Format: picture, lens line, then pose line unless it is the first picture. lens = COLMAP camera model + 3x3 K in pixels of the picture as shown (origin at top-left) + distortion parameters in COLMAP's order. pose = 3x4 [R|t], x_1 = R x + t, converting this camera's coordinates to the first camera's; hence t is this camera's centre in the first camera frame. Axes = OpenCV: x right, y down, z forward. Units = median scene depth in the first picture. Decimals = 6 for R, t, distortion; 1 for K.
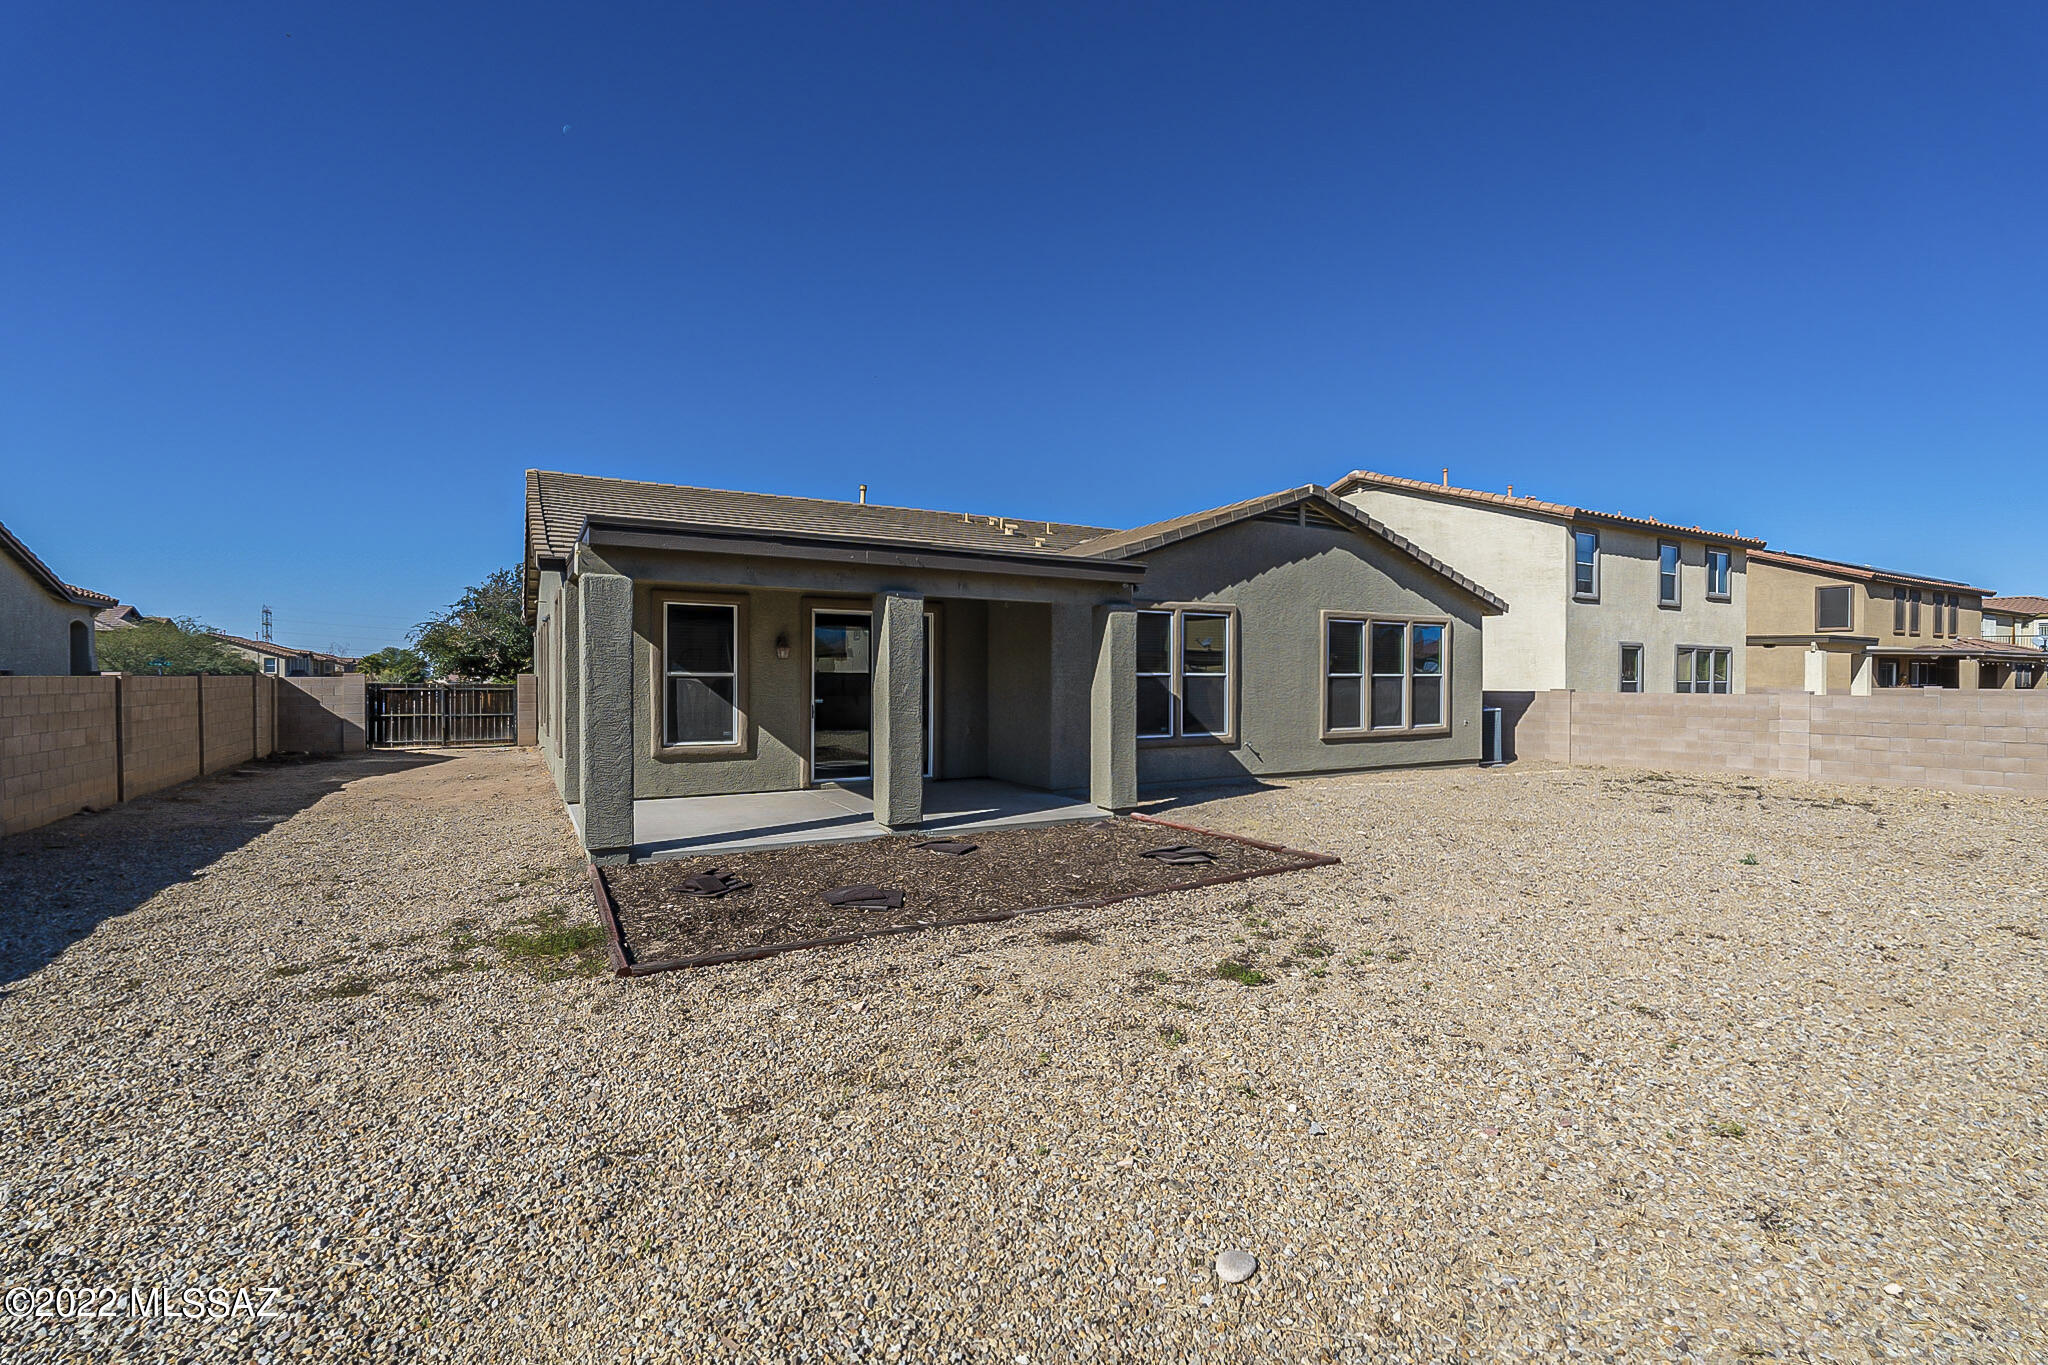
lens RADIAL K [[896.7, 0, 1026.0], [0, 896.7, 683.1], [0, 0, 1]] dist [-0.004569, -0.000028]
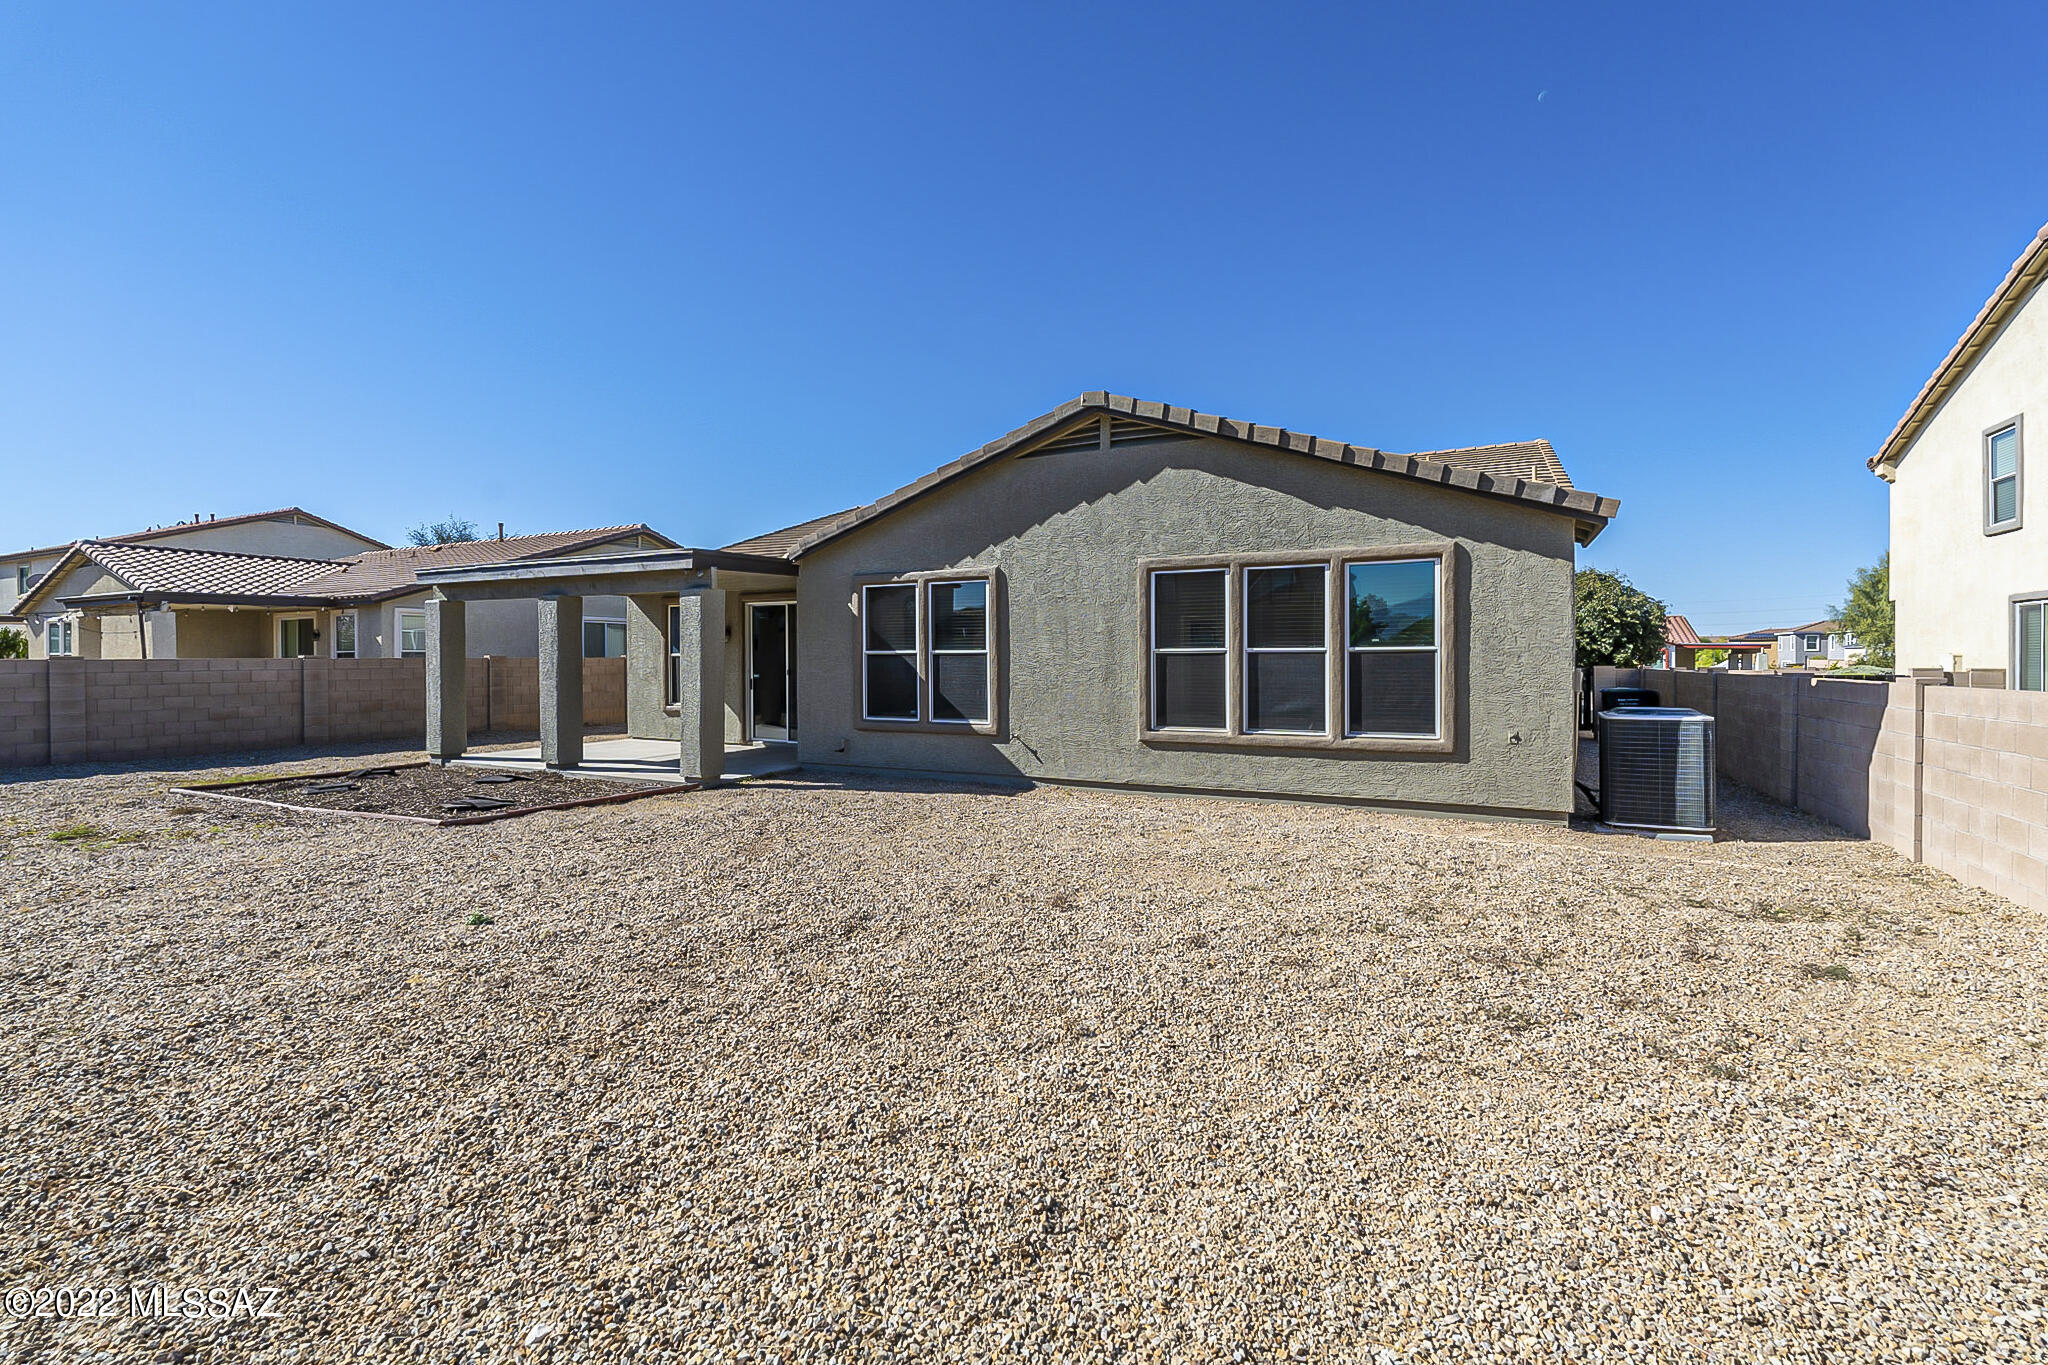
lens RADIAL K [[896.7, 0, 1025.2], [0, 896.7, 663.8], [0, 0, 1]] dist [-0.004569, -0.000028]
pose [[0.543522, 0.003339, -0.839388, 0.932878], [-0.000174, 0.999993, 0.003866, -0.001594], [0.839395, -0.001956, 0.543519, 0.570049]]
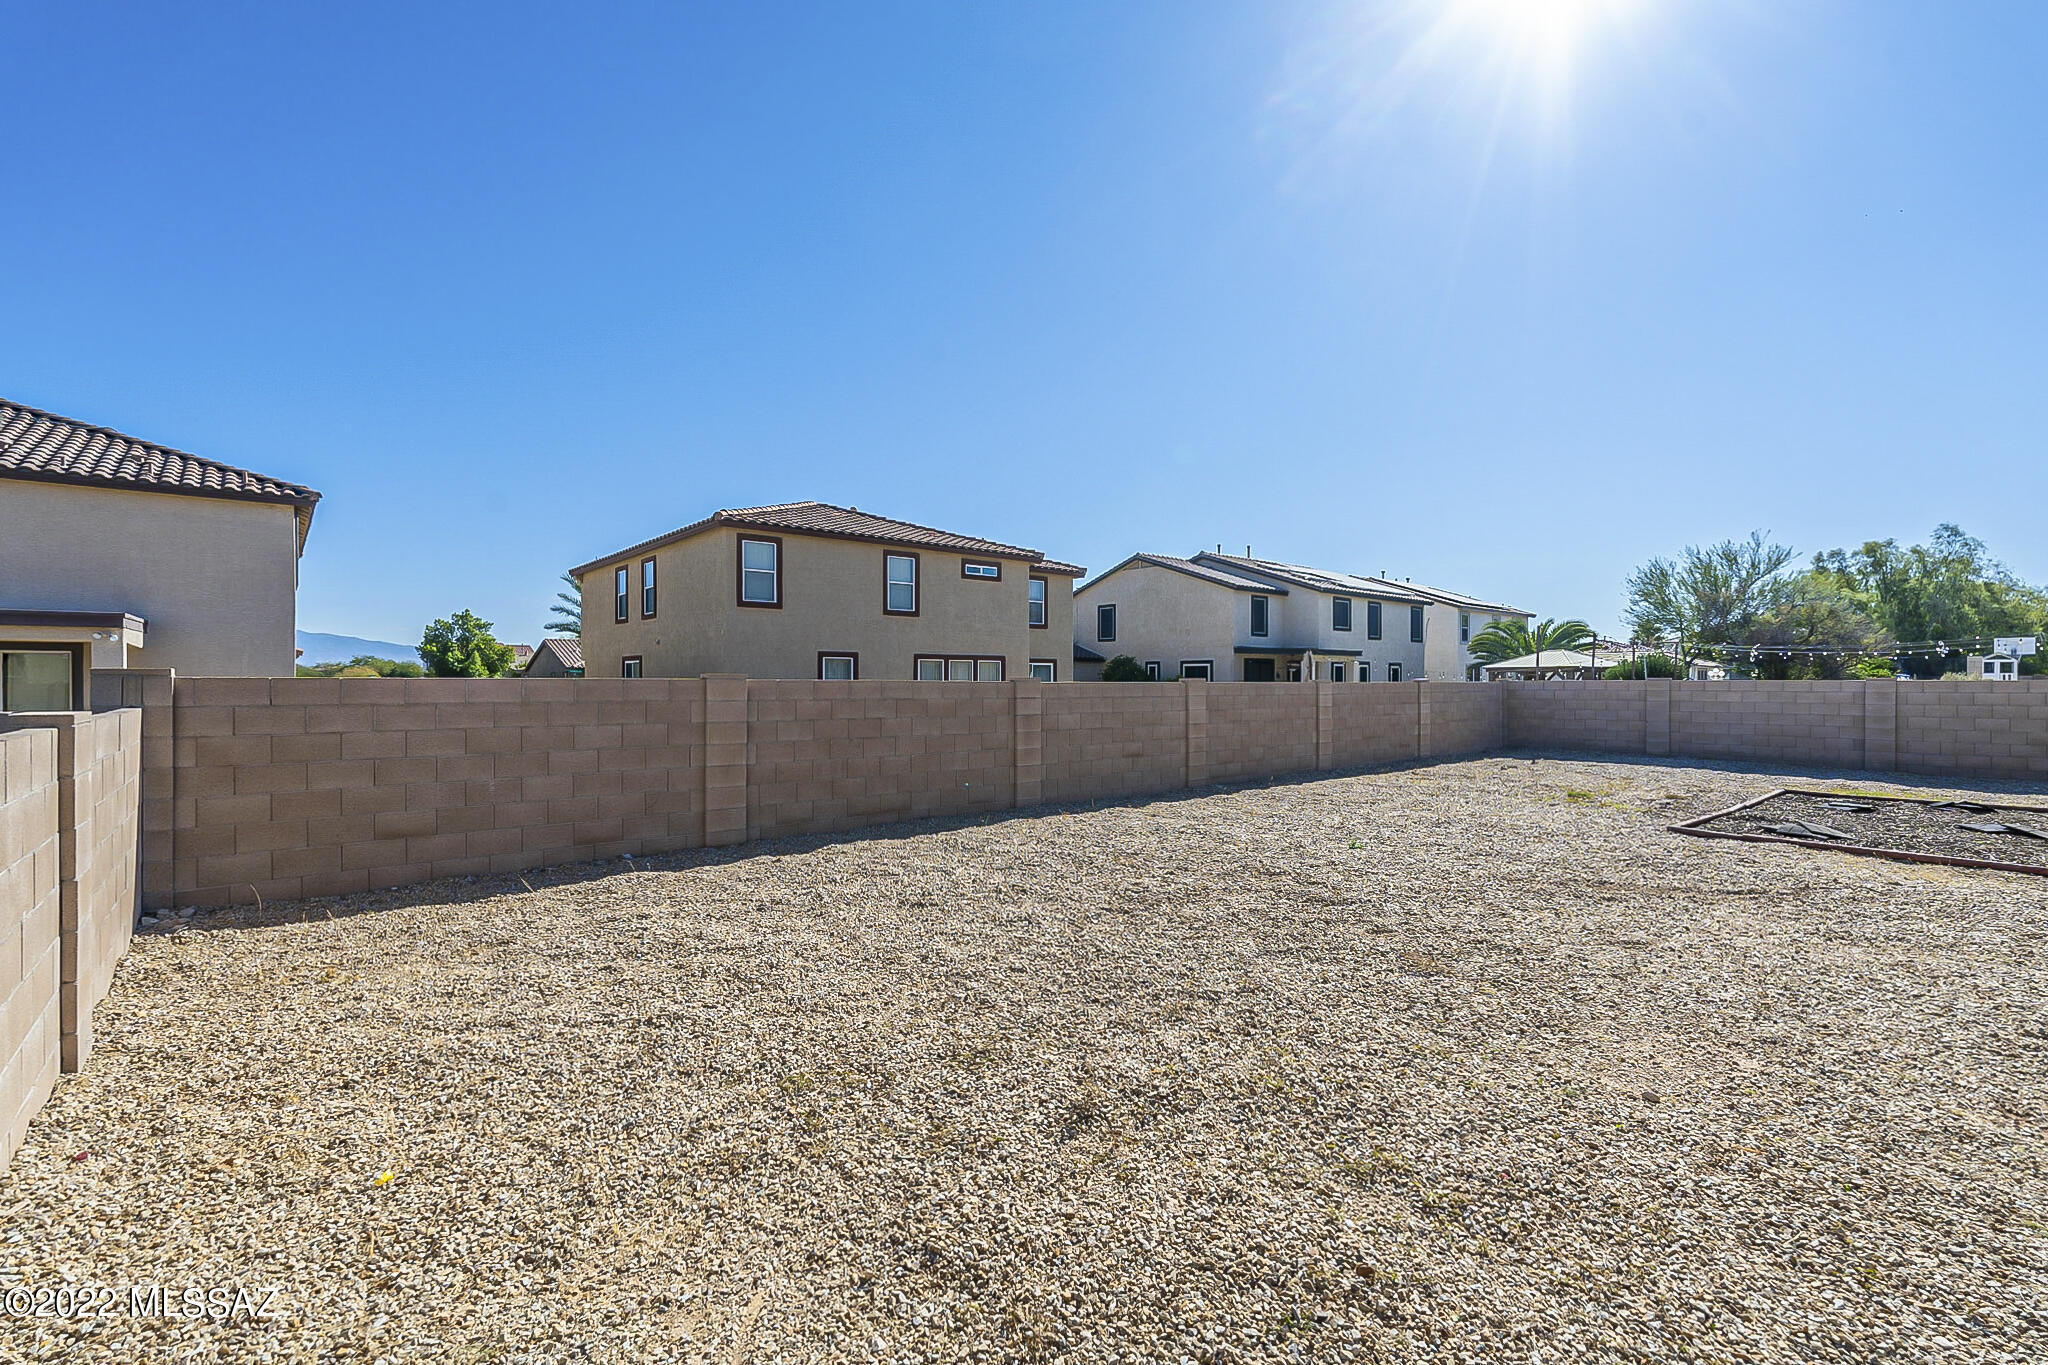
lens RADIAL K [[896.7, 0, 1022.0], [0, 896.7, 683.5], [0, 0, 1]] dist [-0.004569, -0.000028]
pose [[-0.984563, -0.002391, -0.175015, 0.794896], [-0.003542, 0.999974, 0.006262, -0.001449], [0.174996, 0.006785, -0.984546, 1.147797]]
